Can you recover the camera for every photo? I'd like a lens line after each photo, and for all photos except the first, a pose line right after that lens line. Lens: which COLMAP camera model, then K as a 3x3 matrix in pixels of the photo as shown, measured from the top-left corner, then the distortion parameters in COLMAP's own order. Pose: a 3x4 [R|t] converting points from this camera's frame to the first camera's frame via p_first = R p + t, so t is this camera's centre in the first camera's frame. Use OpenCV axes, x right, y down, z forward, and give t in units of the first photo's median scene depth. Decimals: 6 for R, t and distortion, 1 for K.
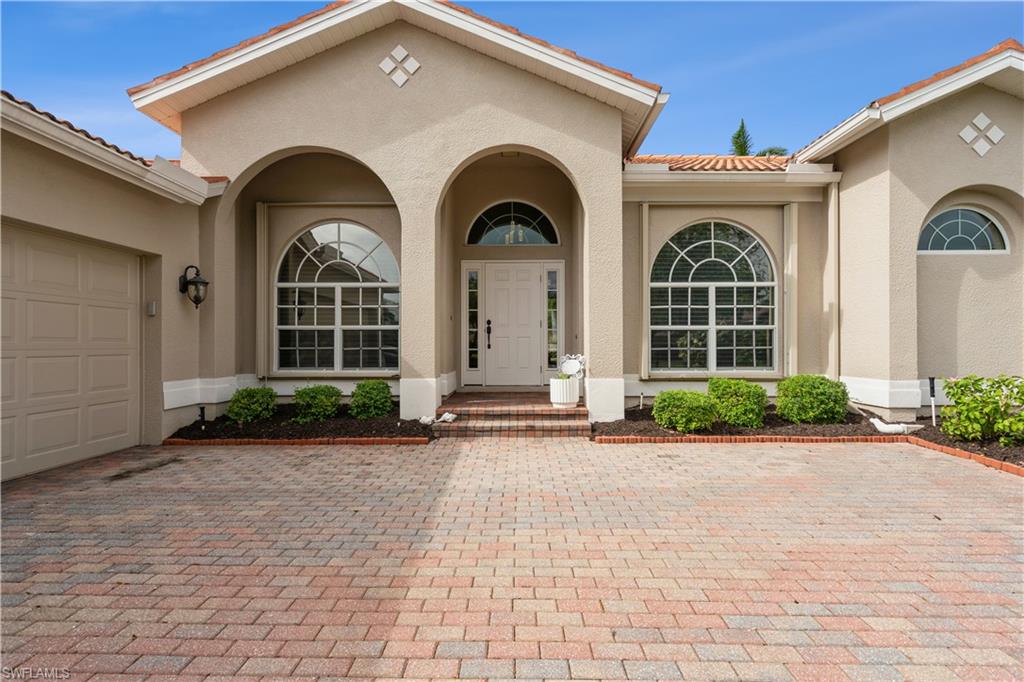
lens RADIAL K [[465.0, 0, 512.9], [0, 465.0, 339.2], [0, 0, 1]] dist [-0.000089, 0.000419]
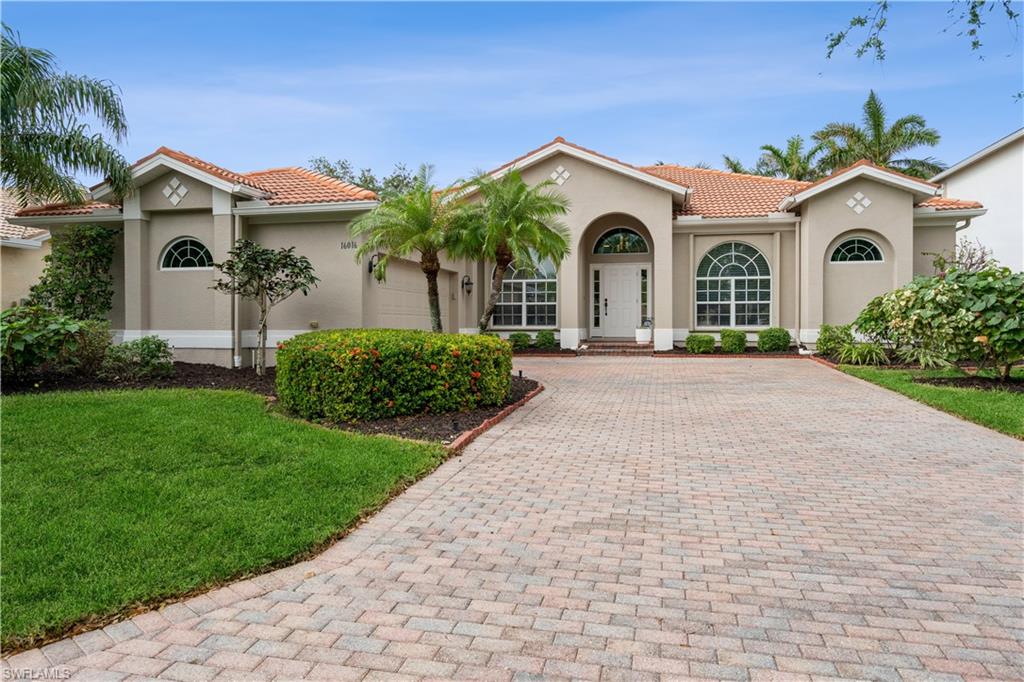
lens RADIAL K [[662.1, 0, 515.5], [0, 662.1, 332.1], [0, 0, 1]] dist [0.004825, 0.000686]
pose [[0.977275, 0.003766, -0.211944, 0.163907], [0.001594, 0.999683, 0.025112, 0.024036], [0.211971, -0.024880, 0.976959, -1.707632]]
